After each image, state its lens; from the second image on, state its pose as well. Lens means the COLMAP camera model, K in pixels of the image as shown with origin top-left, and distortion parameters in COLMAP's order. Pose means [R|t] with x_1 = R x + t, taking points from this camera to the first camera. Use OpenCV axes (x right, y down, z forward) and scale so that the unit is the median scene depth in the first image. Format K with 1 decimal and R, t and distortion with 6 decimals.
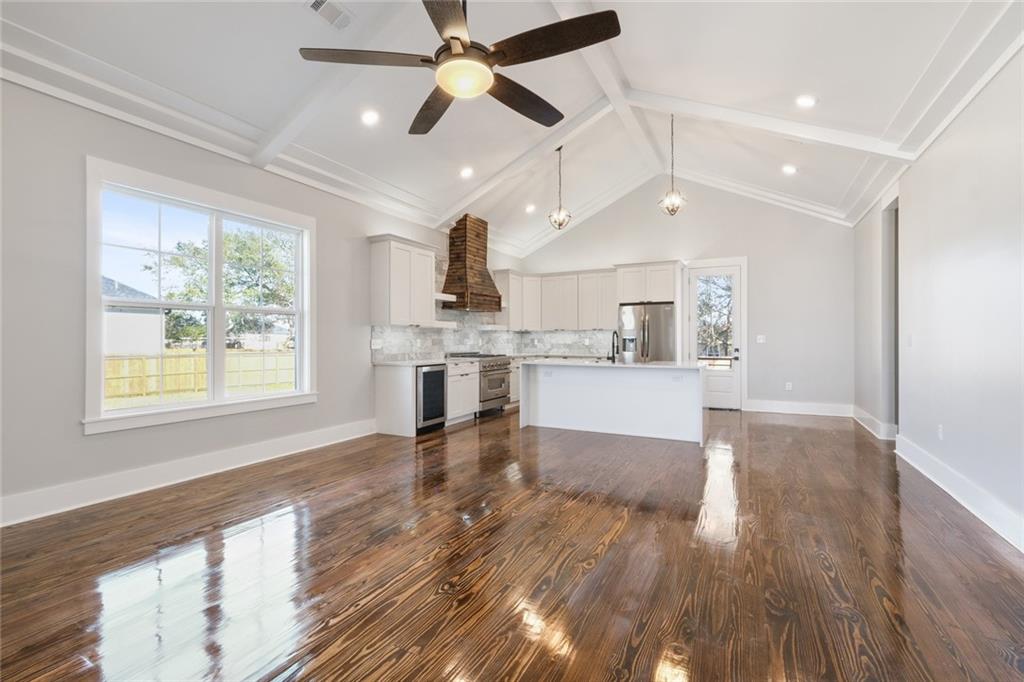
lens RADIAL K [[461.4, 0, 513.7], [0, 461.4, 336.8], [0, 0, 1]] dist [0.001215, 0.000105]
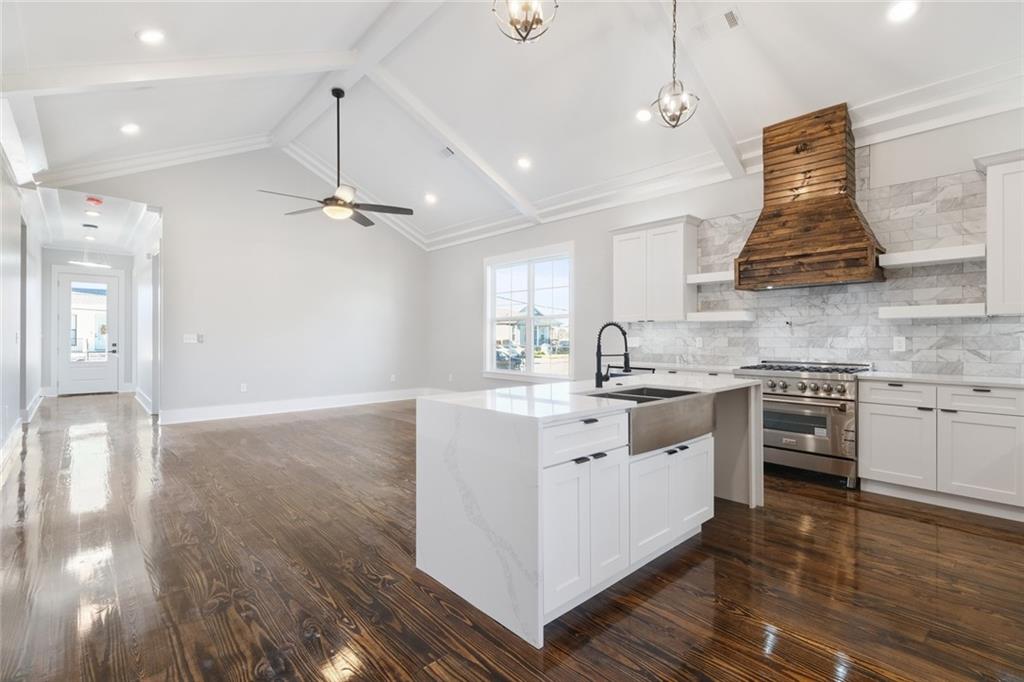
lens RADIAL K [[461.4, 0, 513.6], [0, 461.4, 340.2], [0, 0, 1]] dist [0.001215, 0.000105]
pose [[-0.331205, -0.001358, -0.943558, 0.625777], [-0.005256, 0.999986, 0.000406, 0.011481], [0.943544, 0.005094, -0.331208, 0.975569]]
